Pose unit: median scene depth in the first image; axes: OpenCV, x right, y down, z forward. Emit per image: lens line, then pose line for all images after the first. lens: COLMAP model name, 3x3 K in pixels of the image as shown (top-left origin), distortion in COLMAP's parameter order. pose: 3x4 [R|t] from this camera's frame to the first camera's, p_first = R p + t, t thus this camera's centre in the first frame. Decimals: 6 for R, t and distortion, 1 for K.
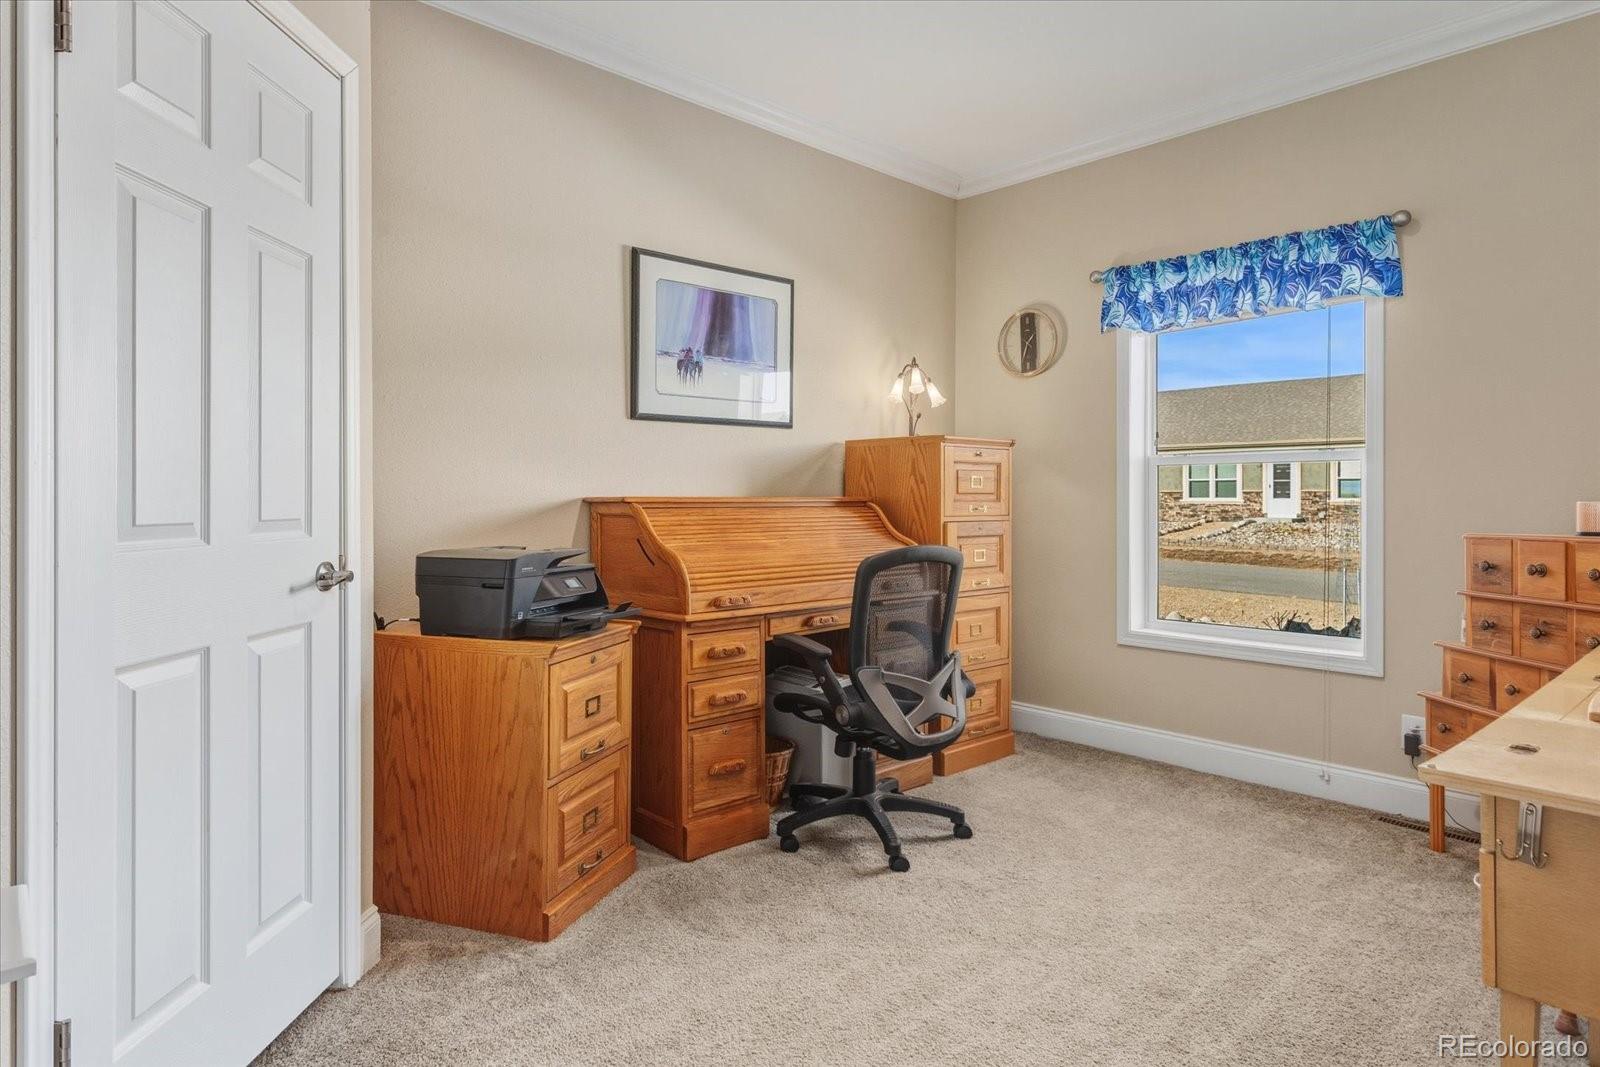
lens RADIAL K [[790.1, 0, 798.9], [0, 790.1, 502.7], [0, 0, 1]] dist [0.000686, -0.000144]
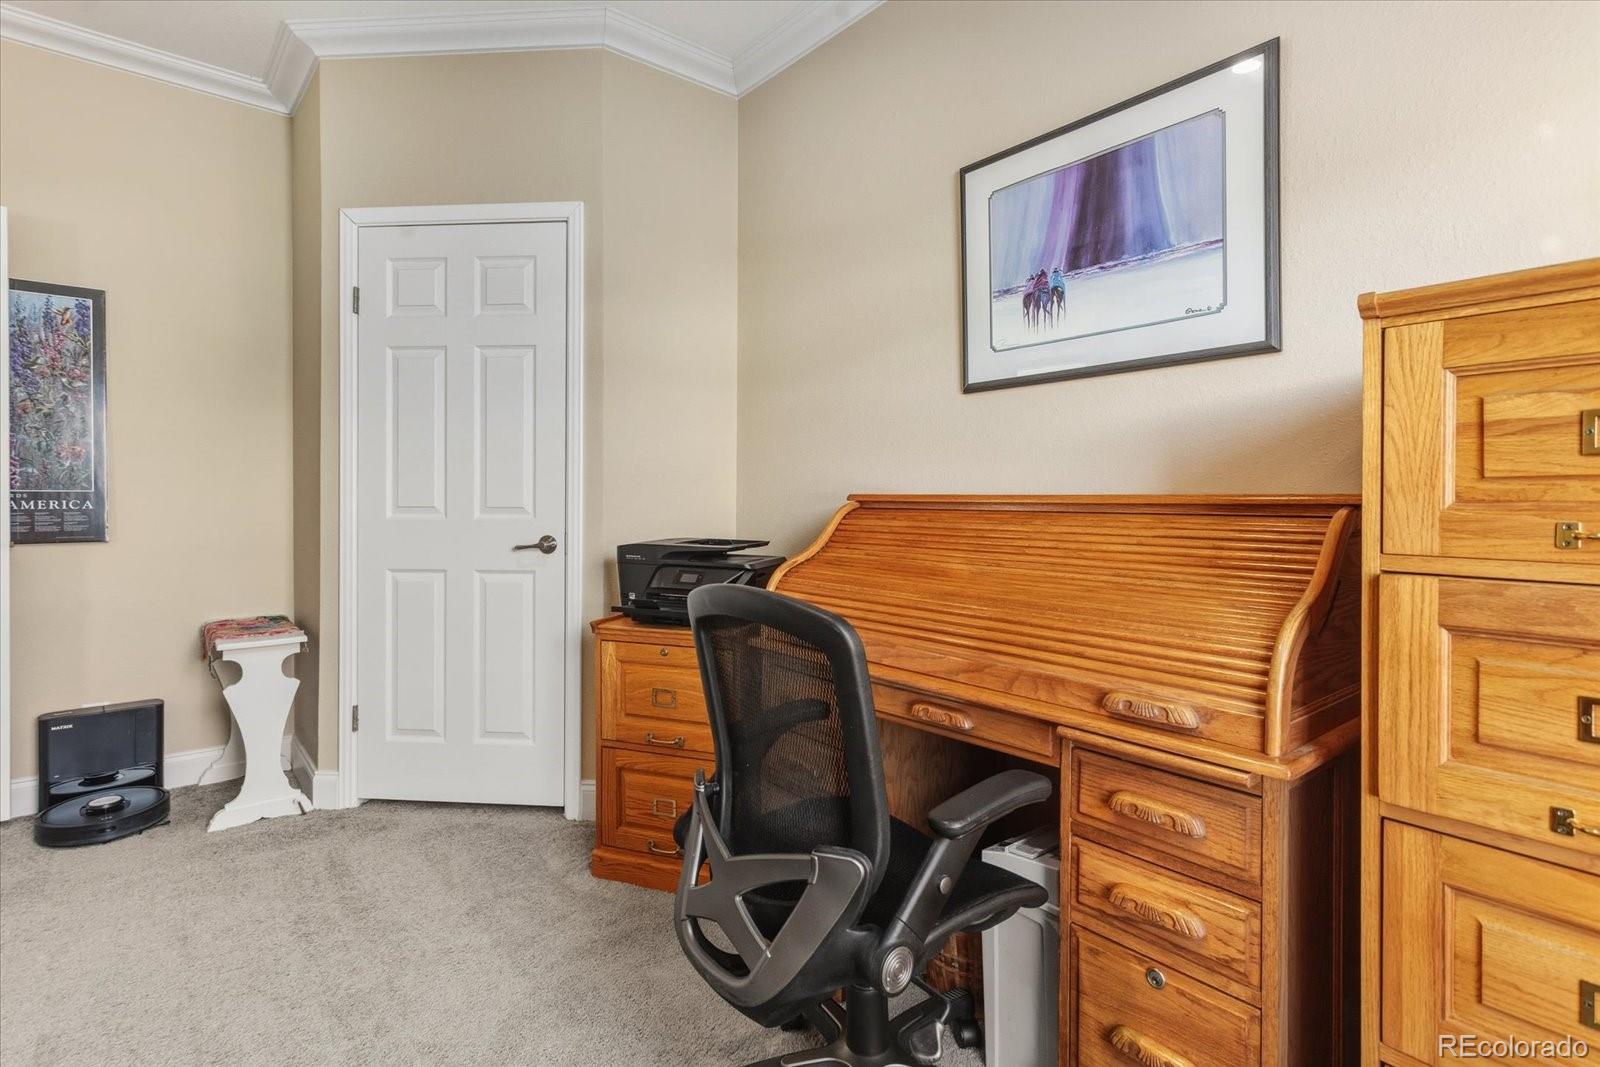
lens RADIAL K [[790.1, 0, 798.9], [0, 790.1, 502.7], [0, 0, 1]] dist [0.000686, -0.000144]
pose [[-0.009869, 0.002576, -0.999948, 0.526750], [-0.013134, 0.999910, 0.002706, -0.000955], [0.999865, 0.013160, -0.009834, 0.809500]]
